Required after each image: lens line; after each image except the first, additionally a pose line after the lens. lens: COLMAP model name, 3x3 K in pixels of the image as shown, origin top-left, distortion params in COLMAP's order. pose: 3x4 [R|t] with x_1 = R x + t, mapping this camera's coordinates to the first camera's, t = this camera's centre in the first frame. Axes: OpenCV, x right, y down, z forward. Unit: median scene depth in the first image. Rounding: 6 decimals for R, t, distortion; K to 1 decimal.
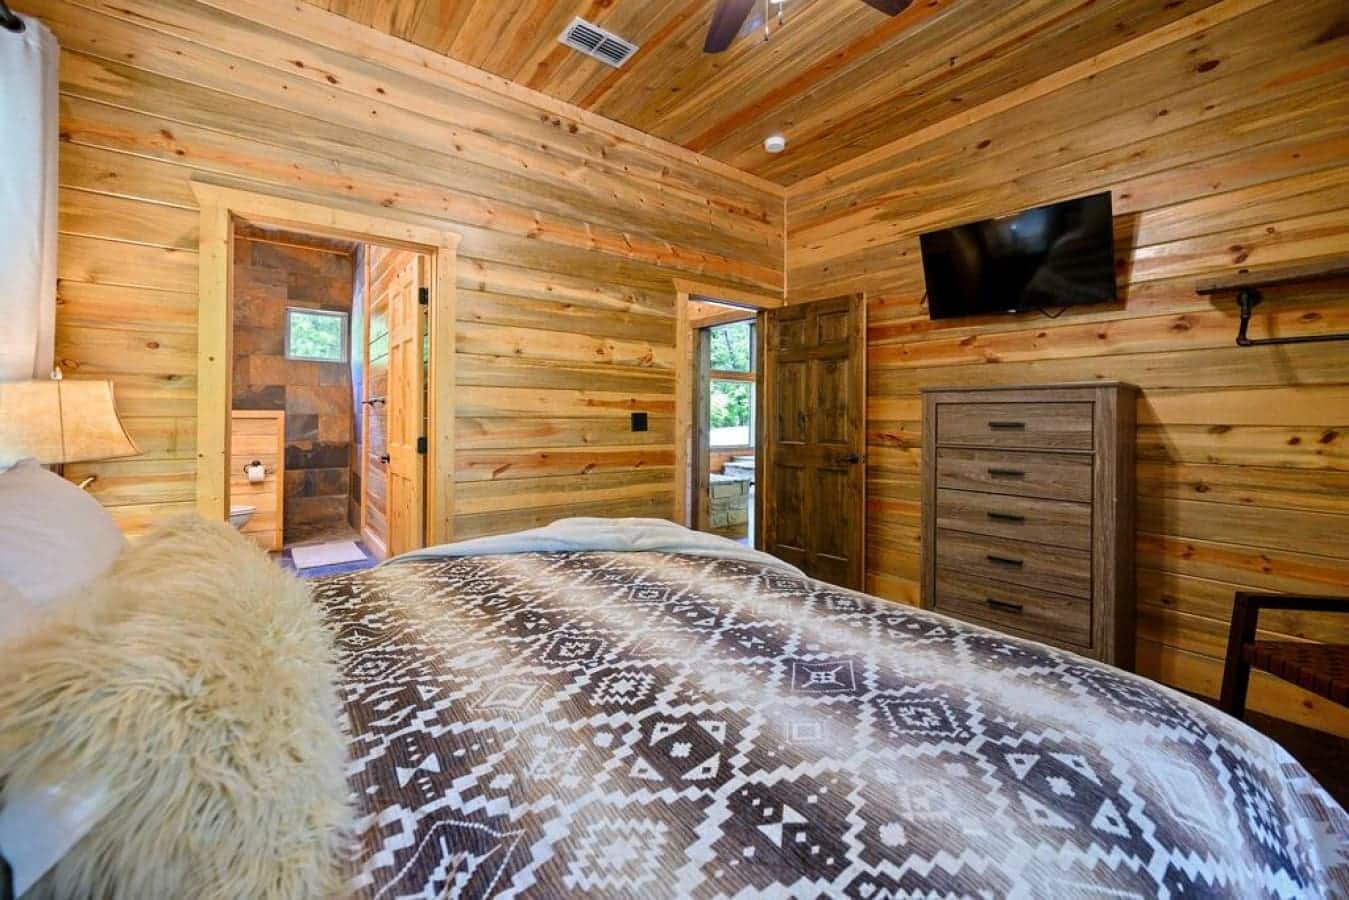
lens RADIAL K [[547.6, 0, 658.4], [0, 547.6, 415.2], [0, 0, 1]] dist [-0.001895, -0.000344]
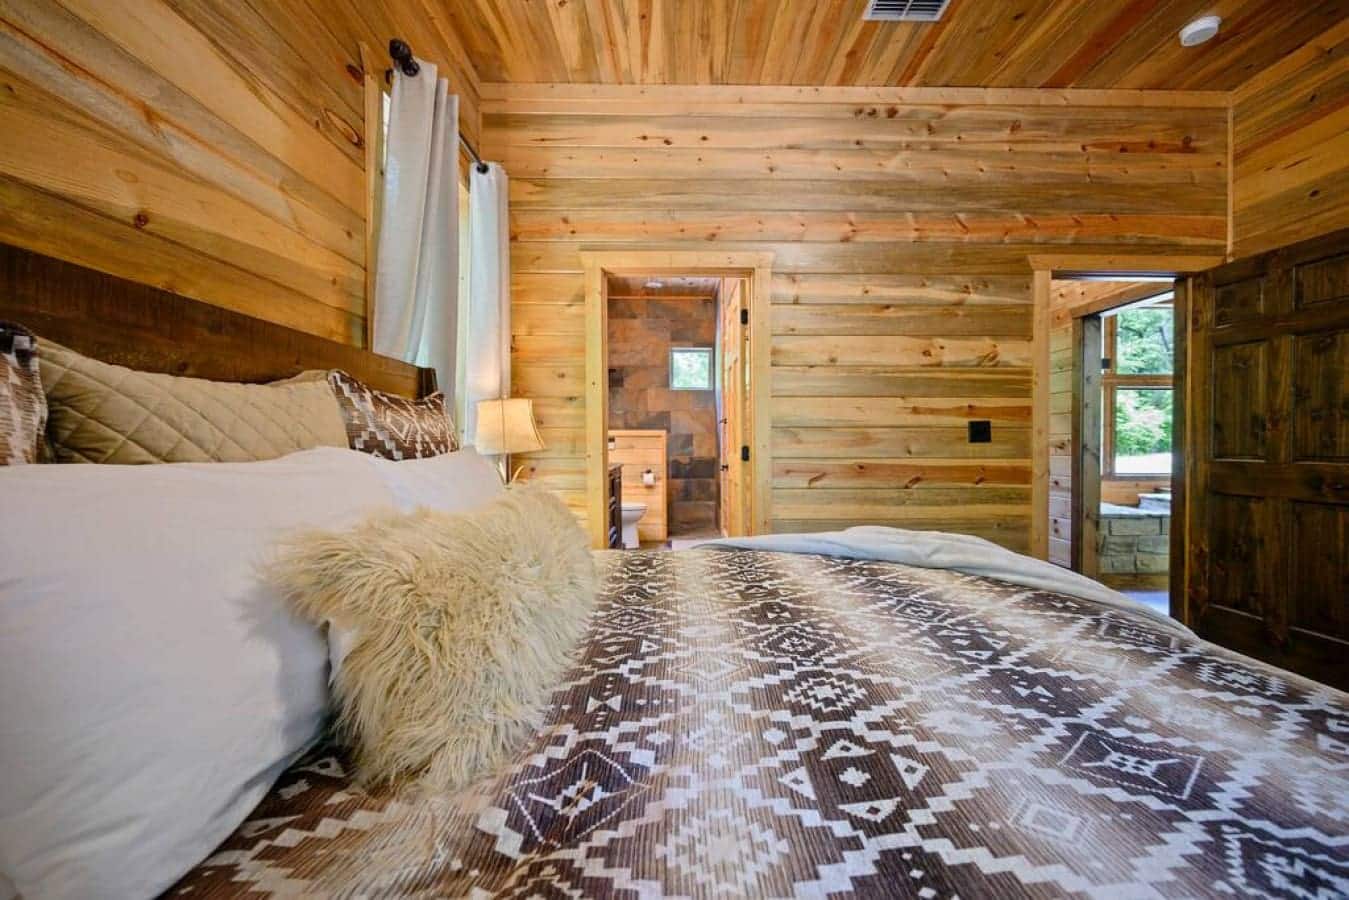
lens RADIAL K [[527.2, 0, 674.5], [0, 527.2, 450.0], [0, 0, 1]] dist [-0.001591, -0.000008]
pose [[0.809823, 0.006522, -0.586639, 0.106405], [0.004639, 0.999836, 0.017519, 0.041478], [0.586656, -0.016909, 0.809659, 0.081704]]
